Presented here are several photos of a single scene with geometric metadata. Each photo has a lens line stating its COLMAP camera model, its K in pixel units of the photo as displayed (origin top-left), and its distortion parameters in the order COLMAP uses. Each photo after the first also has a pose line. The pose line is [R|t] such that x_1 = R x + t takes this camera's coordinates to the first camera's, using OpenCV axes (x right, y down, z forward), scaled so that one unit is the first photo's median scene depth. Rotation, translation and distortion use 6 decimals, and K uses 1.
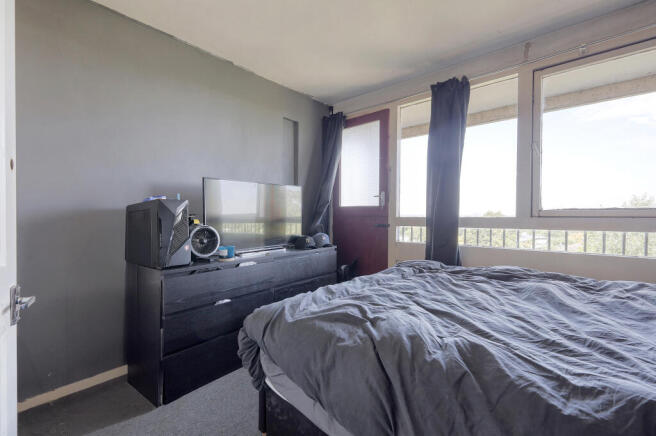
lens RADIAL K [[284.0, 0, 332.4], [0, 284.0, 217.9], [0, 0, 1]] dist [-0.002265, 0.001011]
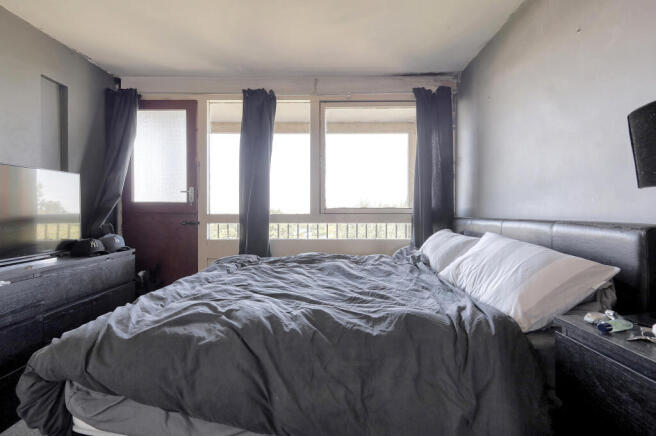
lens RADIAL K [[284.0, 0, 332.5], [0, 284.0, 213.0], [0, 0, 1]] dist [-0.002265, 0.001011]
pose [[0.754651, -0.001893, 0.656124, -0.109242], [0.006667, 0.999966, -0.004784, 0.001020], [-0.656093, 0.007984, 0.754638, -0.017117]]
